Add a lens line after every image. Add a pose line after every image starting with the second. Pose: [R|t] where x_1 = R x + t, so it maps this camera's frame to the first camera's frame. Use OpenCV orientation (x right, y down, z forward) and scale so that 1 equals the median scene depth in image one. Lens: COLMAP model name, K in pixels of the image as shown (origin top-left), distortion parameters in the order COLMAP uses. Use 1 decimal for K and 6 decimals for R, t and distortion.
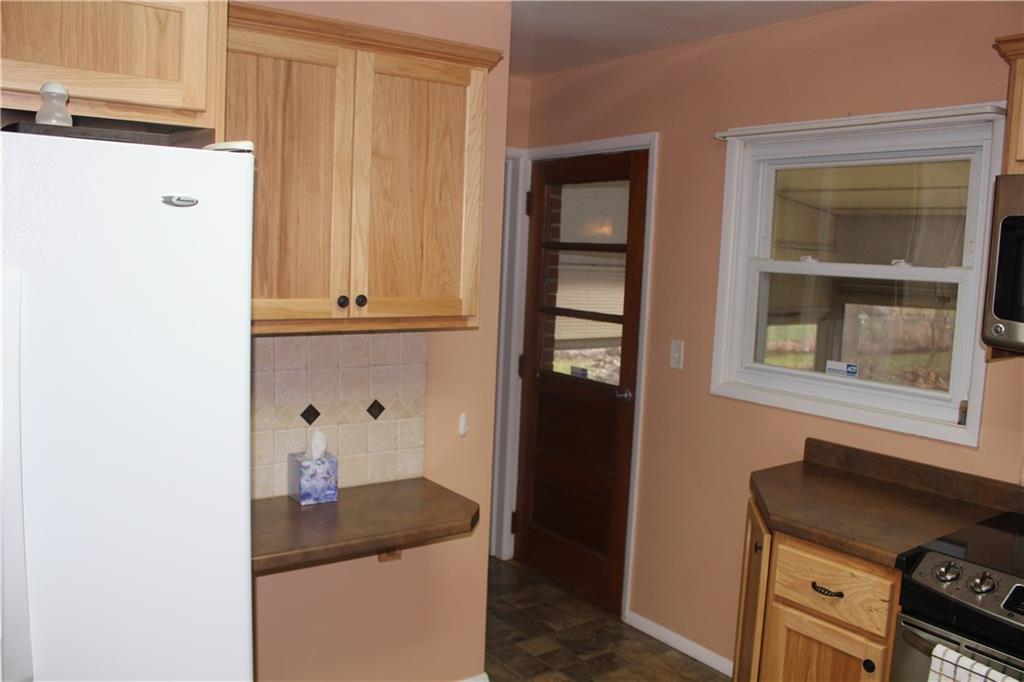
lens RADIAL K [[863.1, 0, 514.7], [0, 863.1, 340.9], [0, 0, 1]] dist [-0.039071, 0.016686]
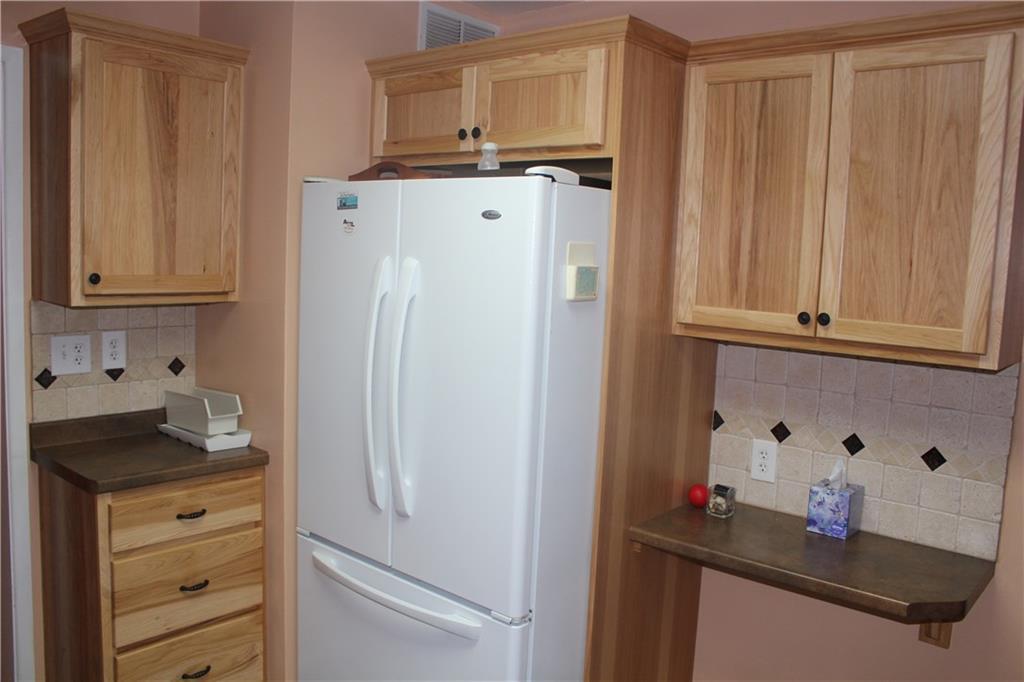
lens RADIAL K [[863.1, 0, 516.8], [0, 863.1, 337.2], [0, 0, 1]] dist [-0.039071, 0.016686]
pose [[0.272909, 0.079399, -0.958758, 0.592579], [-0.138288, 0.989476, 0.042580, -0.020204], [0.952049, 0.120965, 0.281017, 0.407402]]
